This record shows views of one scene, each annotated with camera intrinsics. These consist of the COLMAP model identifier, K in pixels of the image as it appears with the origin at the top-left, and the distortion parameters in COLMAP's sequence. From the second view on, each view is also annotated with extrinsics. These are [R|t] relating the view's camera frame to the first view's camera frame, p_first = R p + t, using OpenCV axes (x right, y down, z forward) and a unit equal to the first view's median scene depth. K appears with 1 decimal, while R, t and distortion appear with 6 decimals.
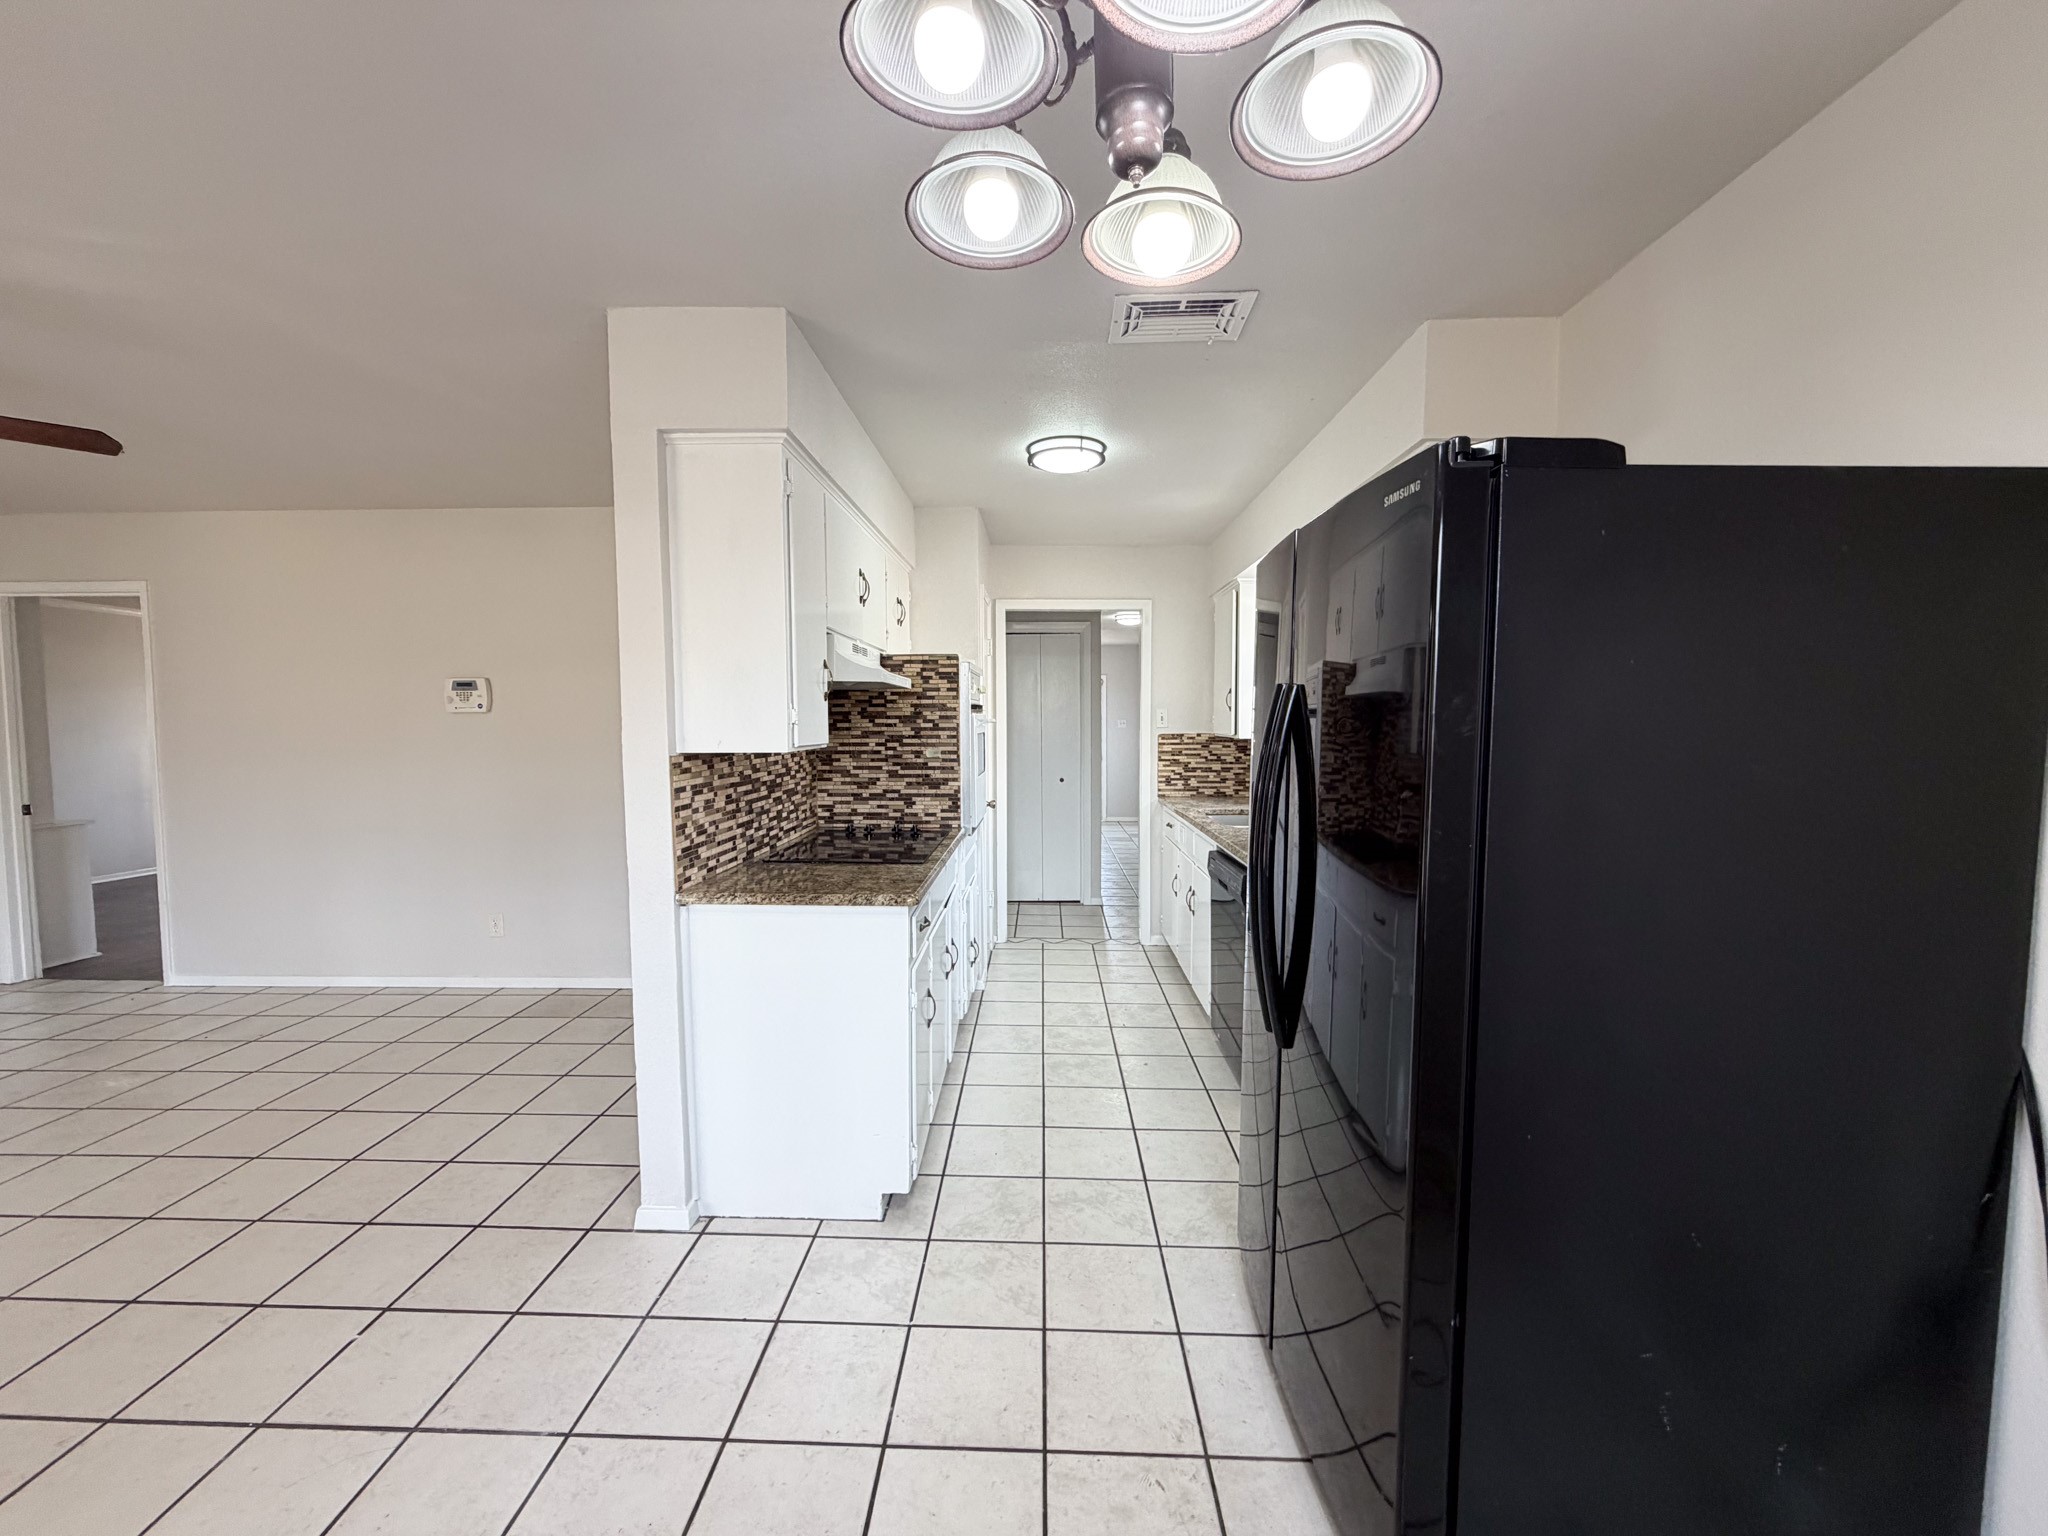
lens RADIAL K [[821.7, 0, 1018.4], [0, 821.7, 762.4], [0, 0, 1]] dist [-0.002600, 0.000507]
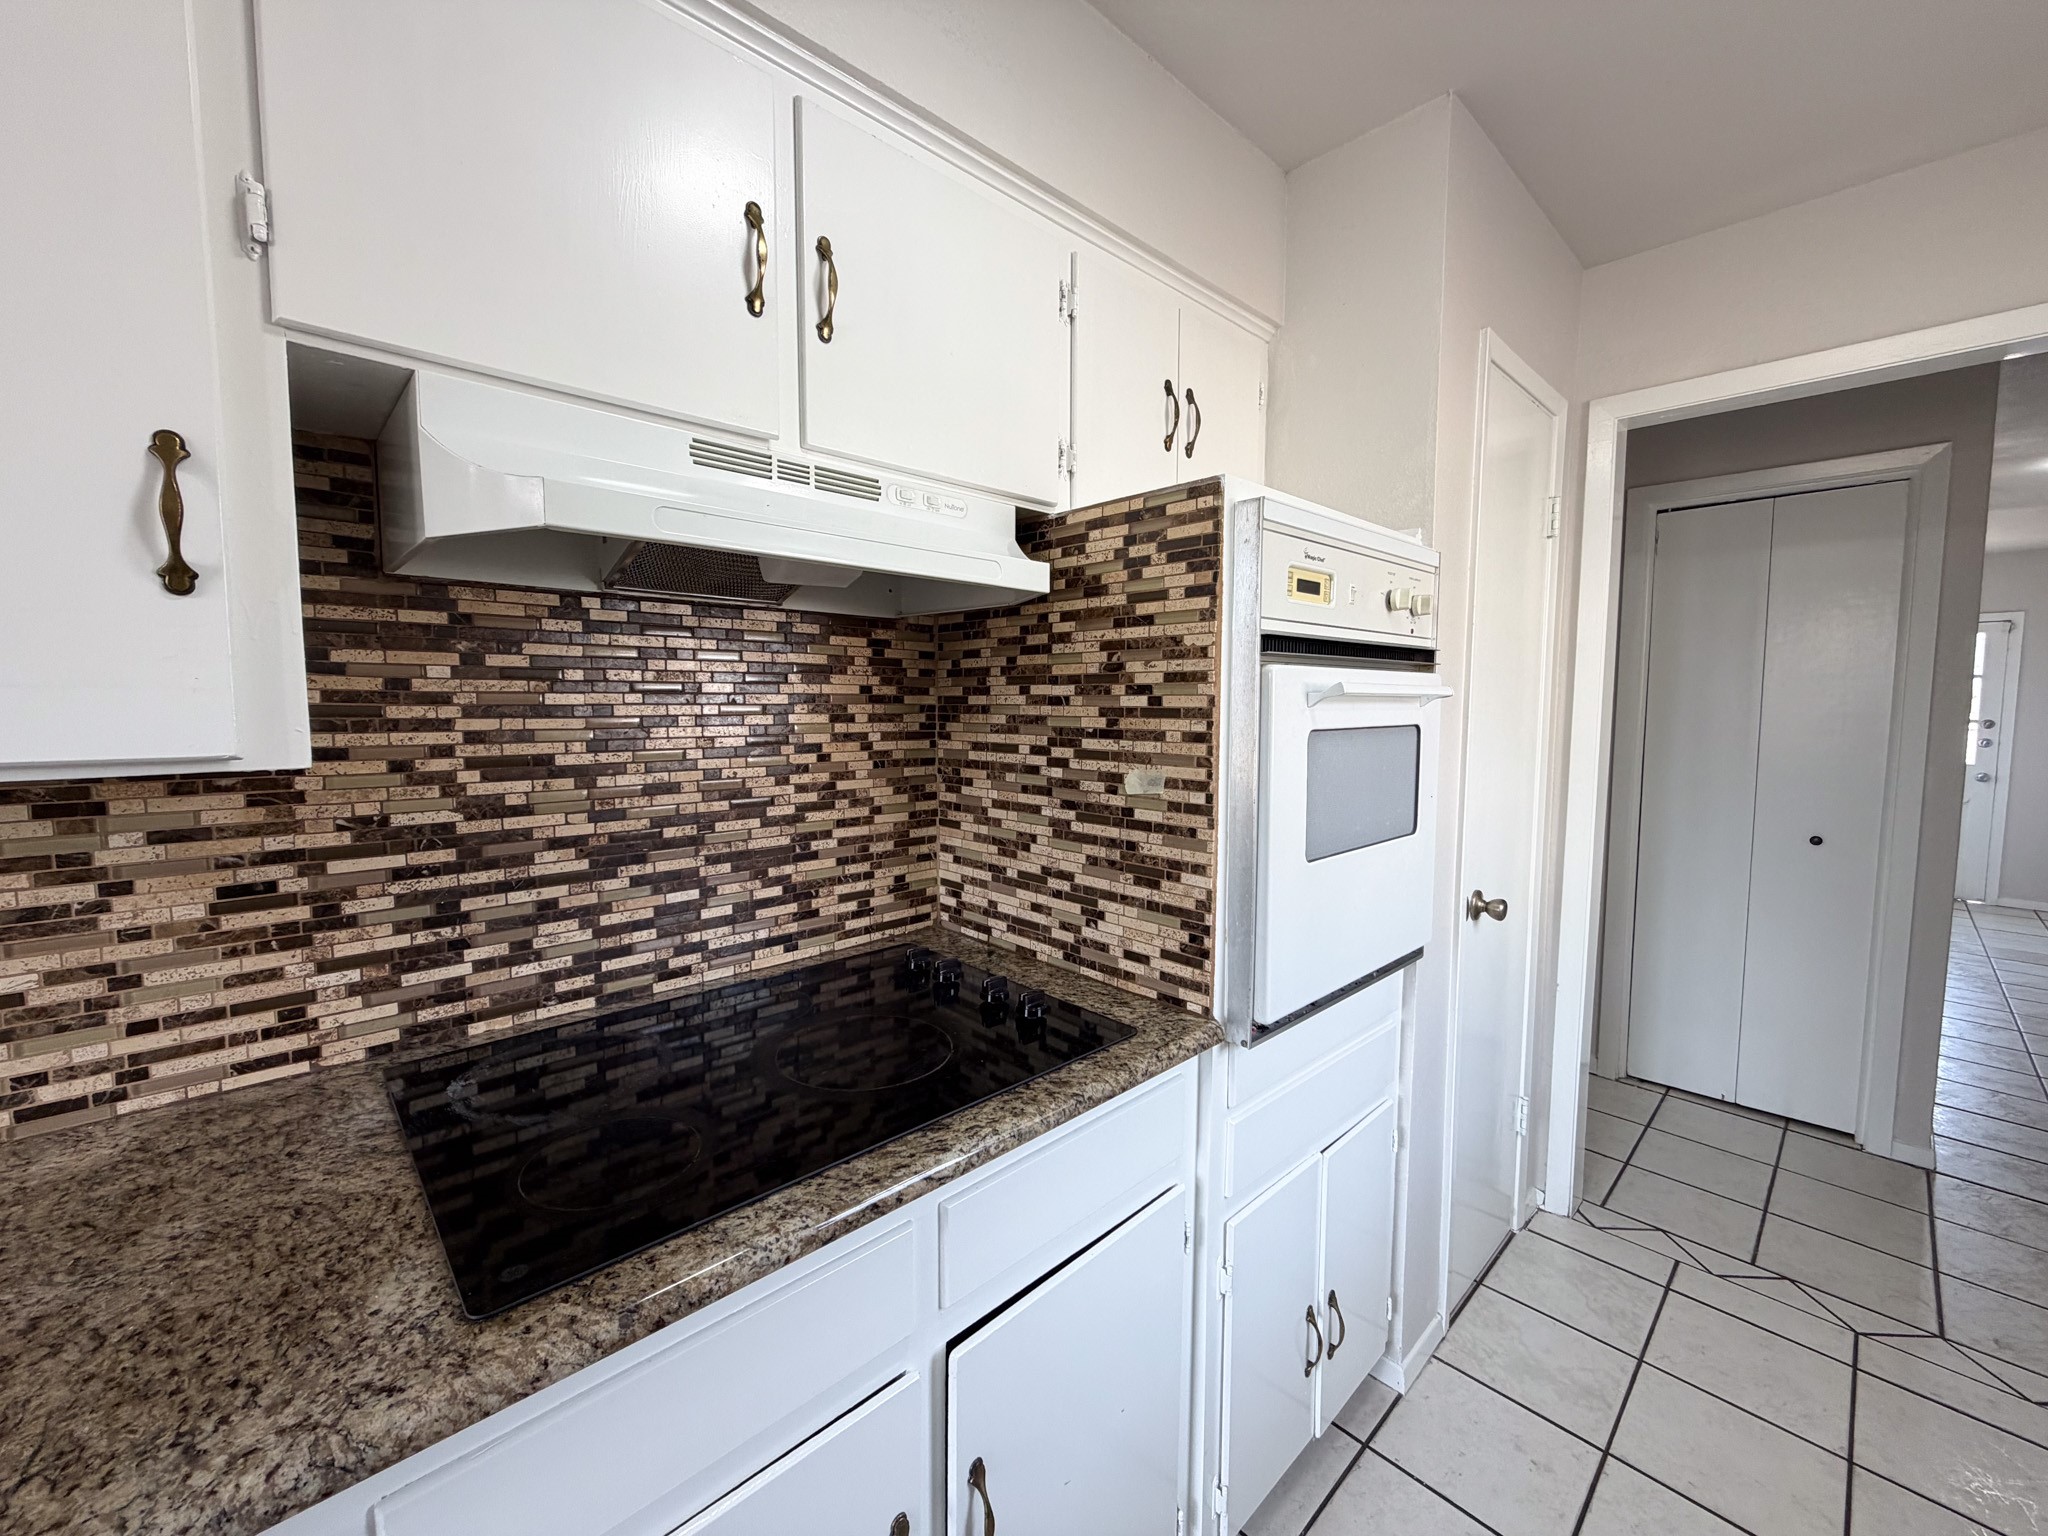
lens RADIAL K [[821.7, 0, 1016.1], [0, 821.7, 767.2], [0, 0, 1]] dist [-0.002600, 0.000507]
pose [[0.705742, 0.061626, -0.705783, 0.099355], [-0.041440, 0.998095, 0.045712, -0.031191], [0.707255, -0.003013, 0.706952, 0.716097]]
